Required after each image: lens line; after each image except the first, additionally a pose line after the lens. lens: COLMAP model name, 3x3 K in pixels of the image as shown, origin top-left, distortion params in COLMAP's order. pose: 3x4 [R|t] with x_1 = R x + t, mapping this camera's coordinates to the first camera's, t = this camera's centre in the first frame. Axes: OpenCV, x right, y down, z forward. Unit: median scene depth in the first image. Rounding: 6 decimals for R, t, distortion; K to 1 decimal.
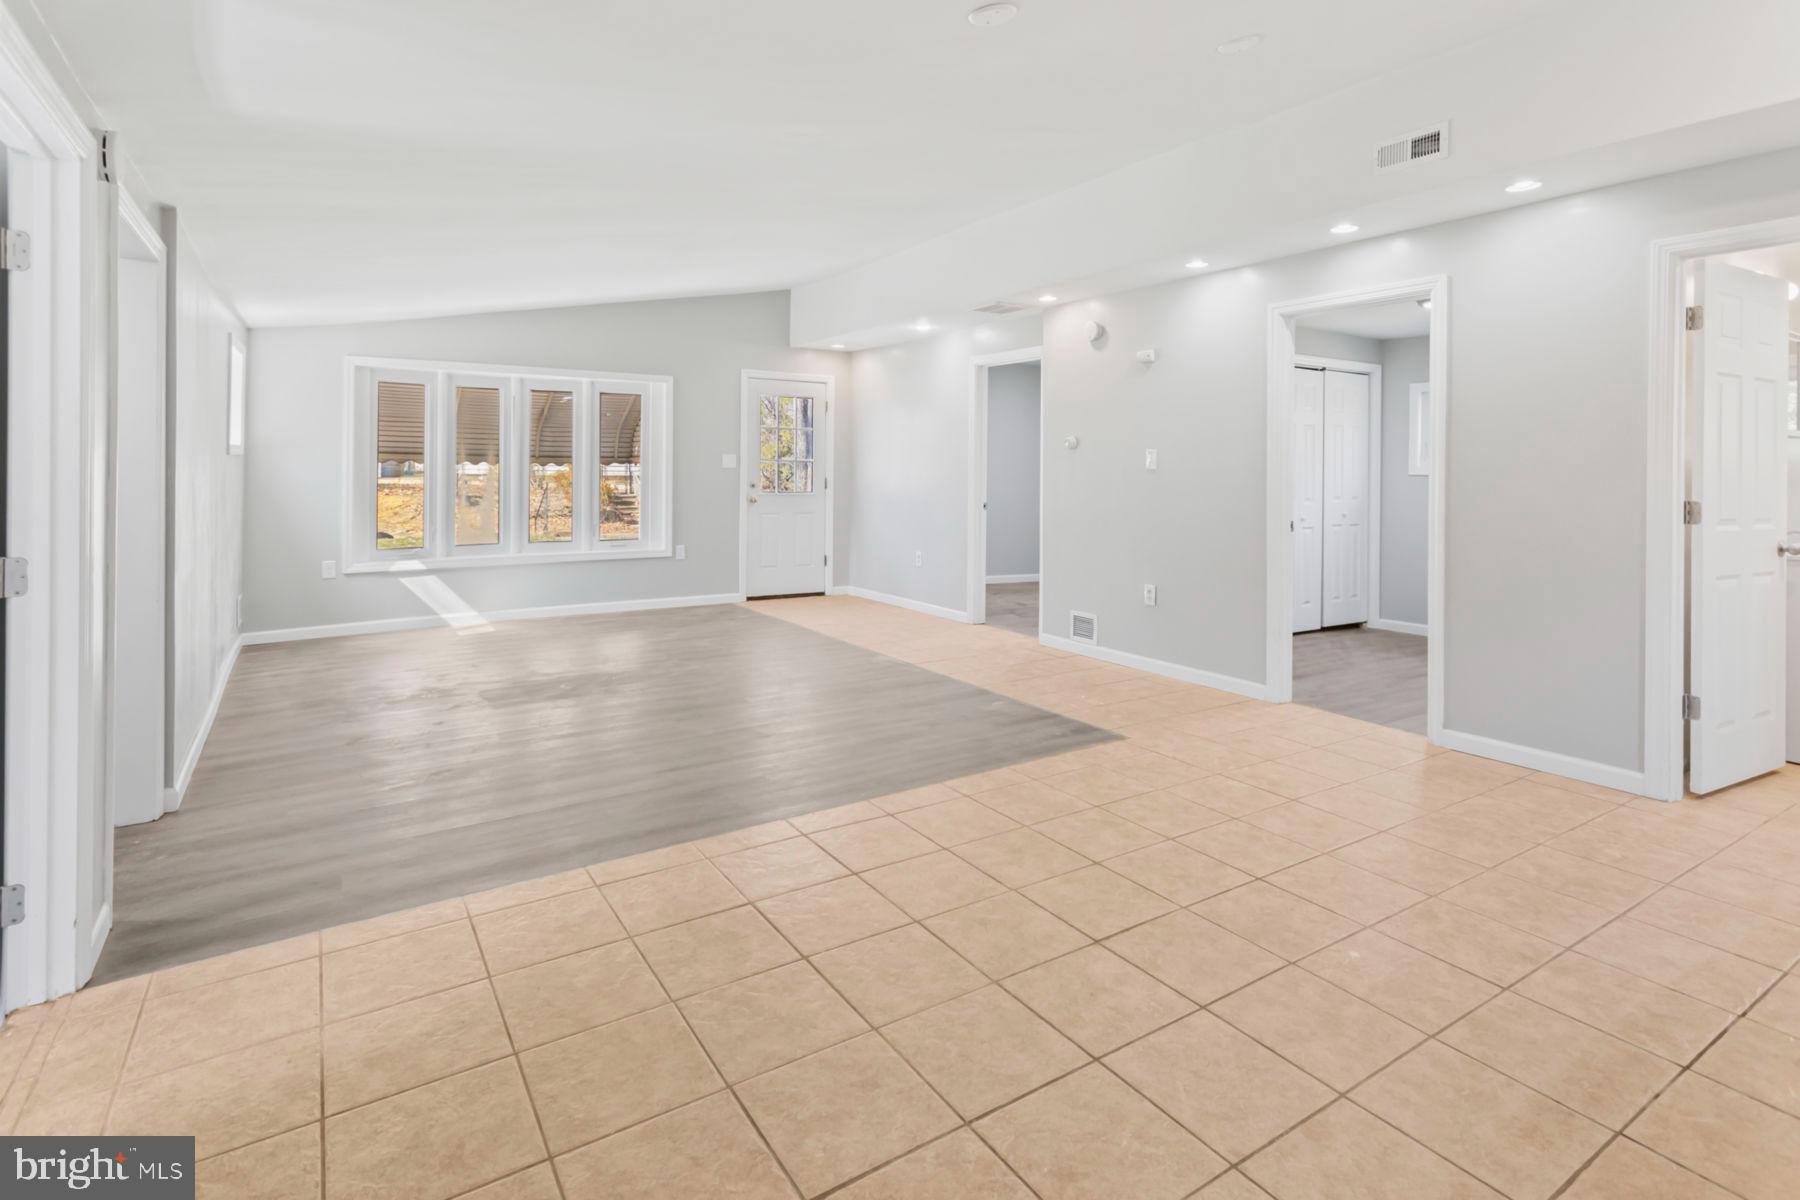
lens RADIAL K [[894.7, 0, 895.8], [0, 894.7, 473.1], [0, 0, 1]] dist [0.002146, 0.000548]
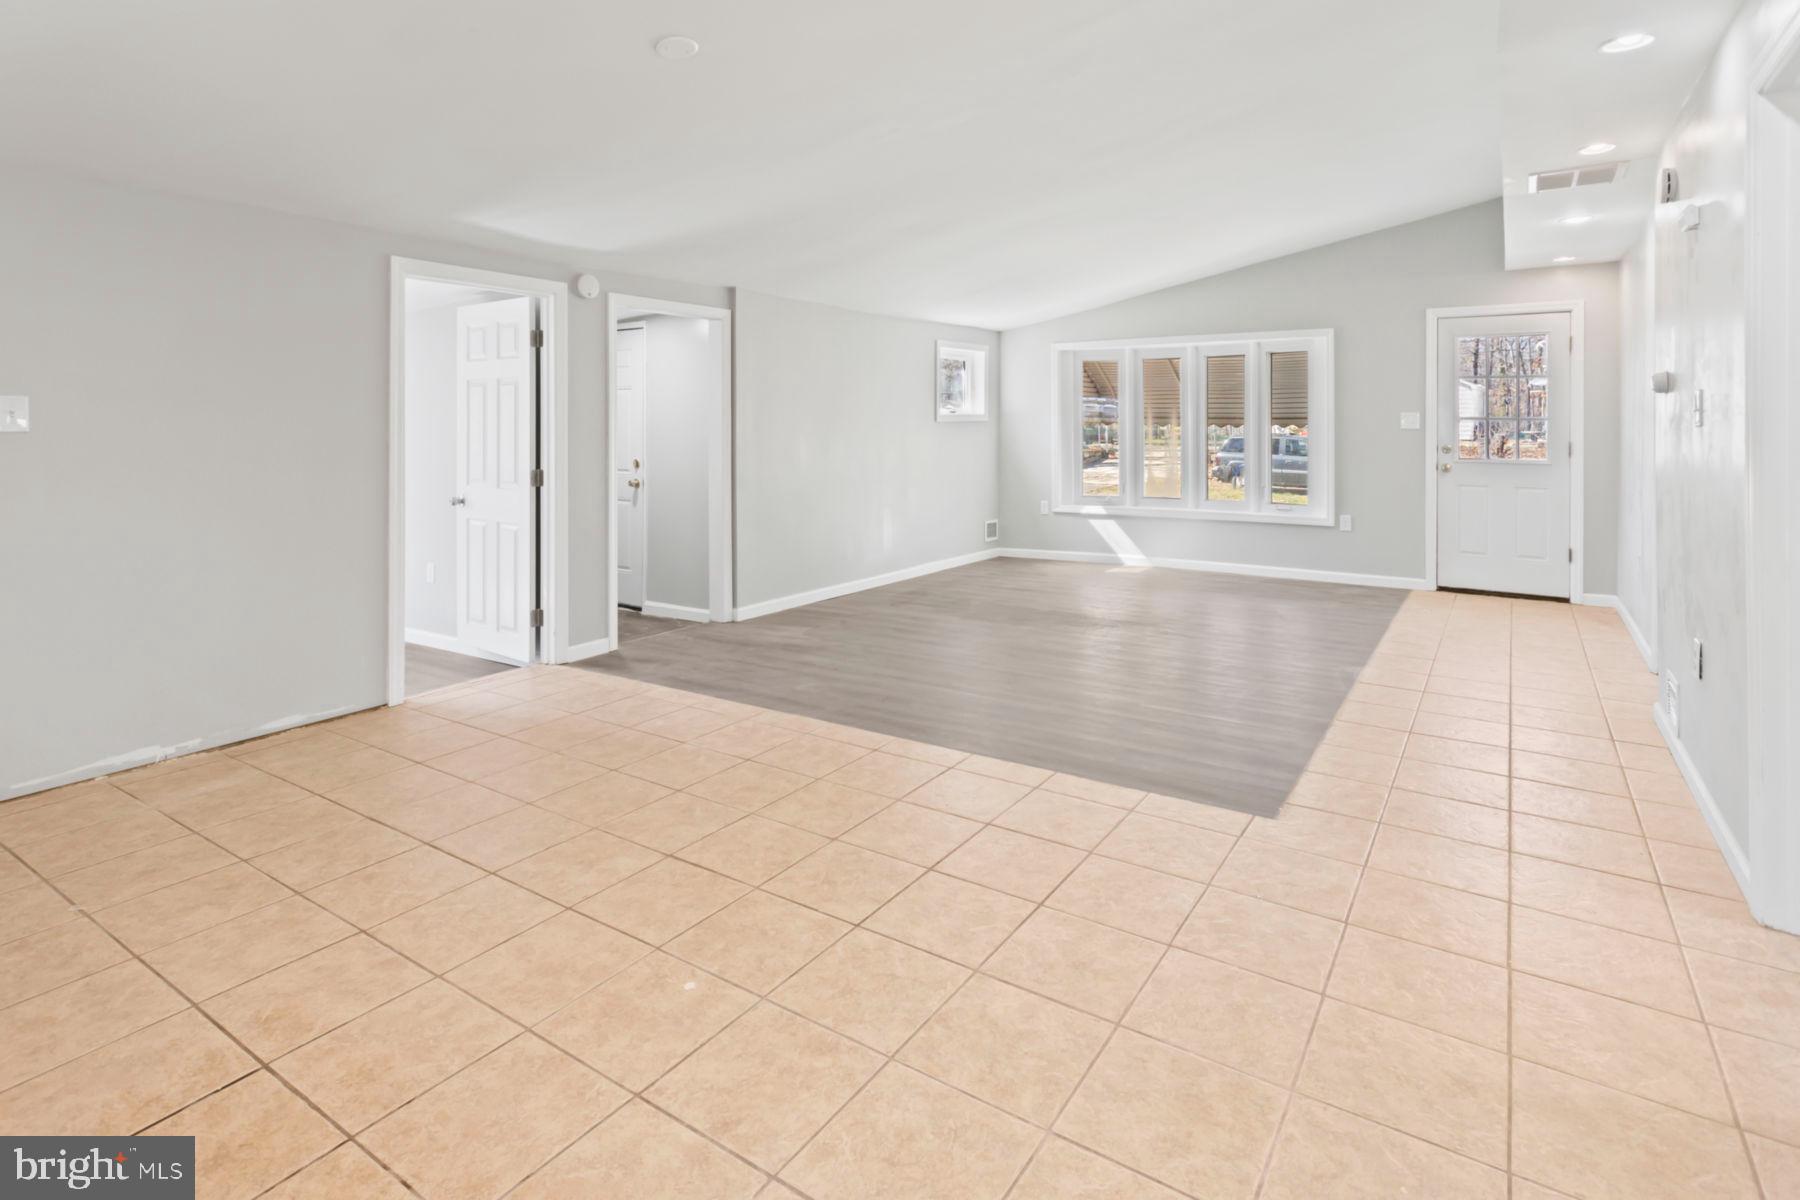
lens RADIAL K [[901.6, 0, 935.3], [0, 901.6, 422.4], [0, 0, 1]] dist [0.000103, 0.001158]
pose [[0.415692, -0.013003, -0.909412, 0.460260], [-0.001503, 0.999887, -0.014983, 0.002202], [0.909504, 0.007595, 0.415626, 0.277960]]
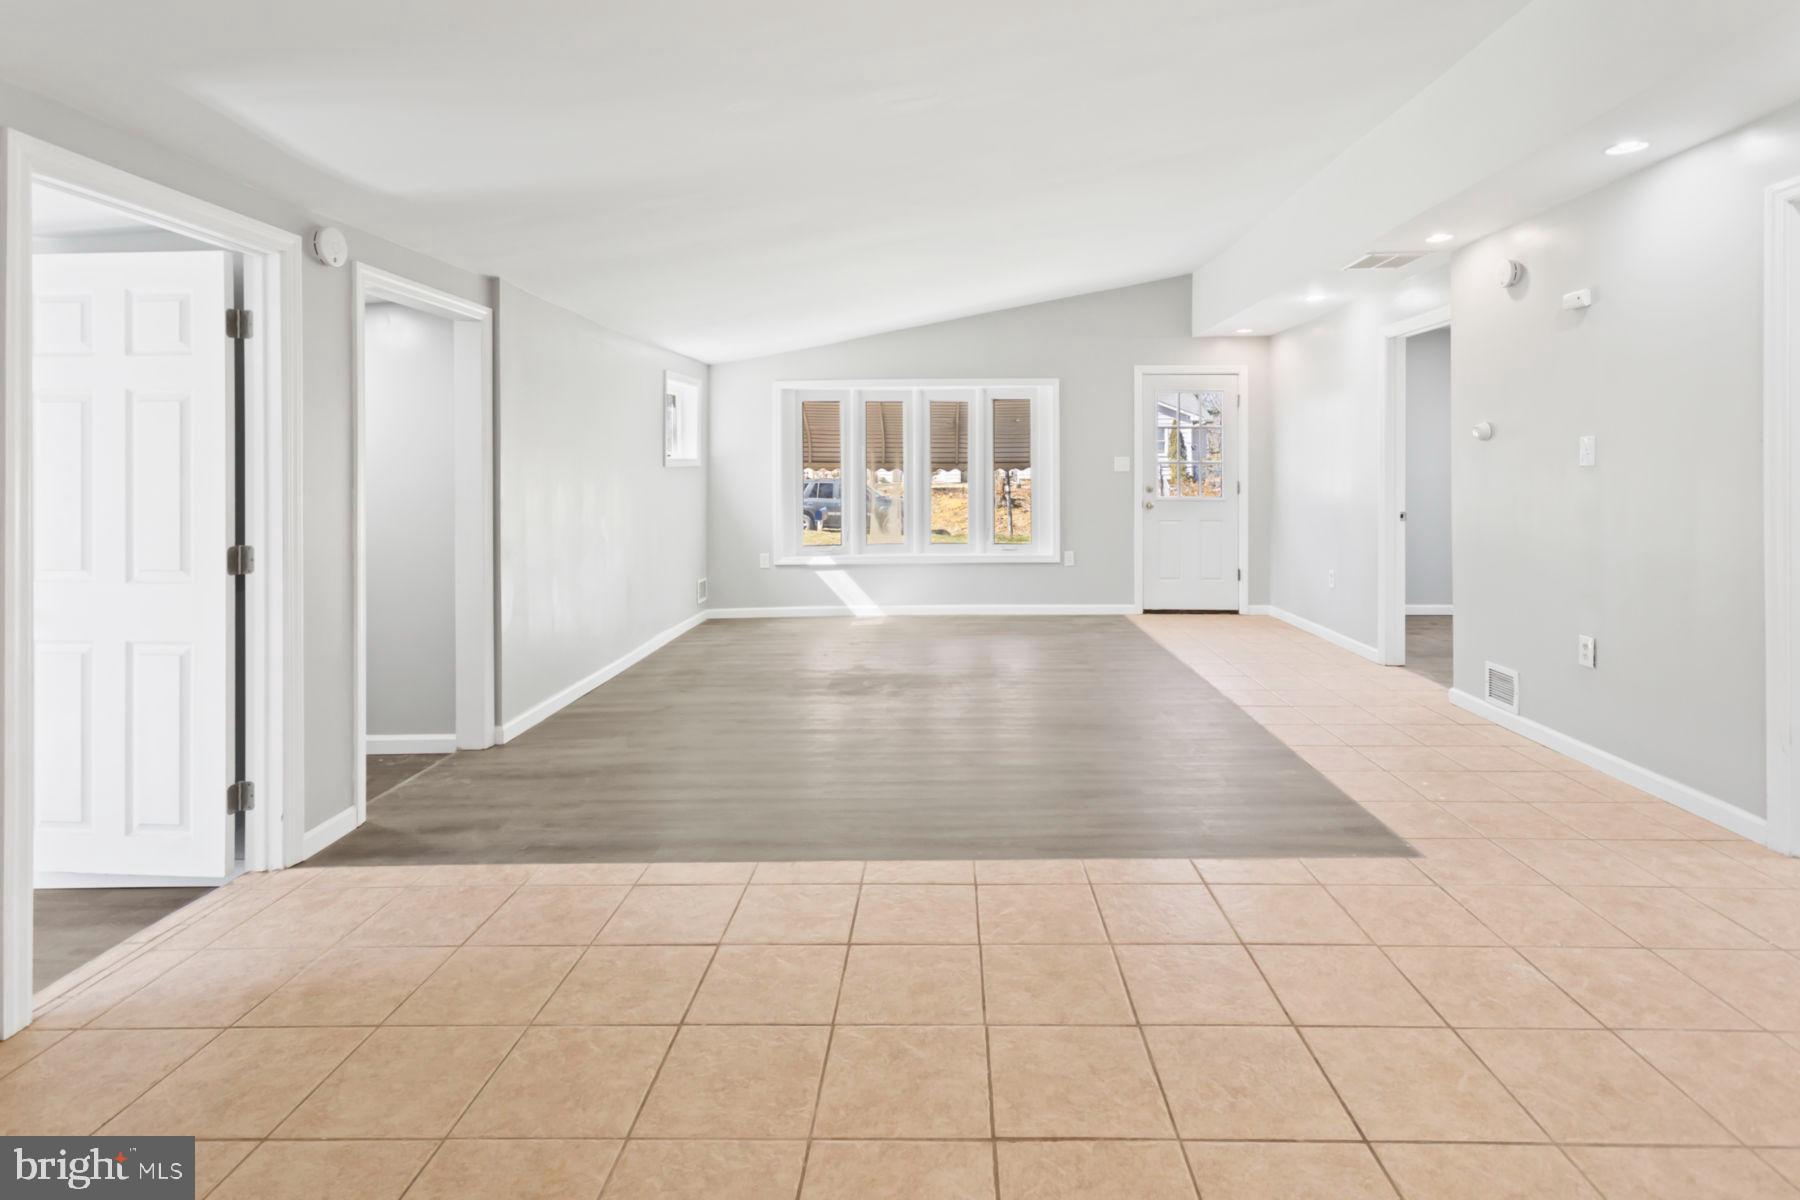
lens RADIAL K [[885.1, 0, 932.5], [0, 885.1, 471.8], [0, 0, 1]] dist [0.001267, 0.001139]
pose [[0.831903, -0.012984, -0.554768, 0.191129], [0.009583, 0.999913, -0.009032, 0.001409], [0.554838, 0.002197, 0.831956, 0.129810]]
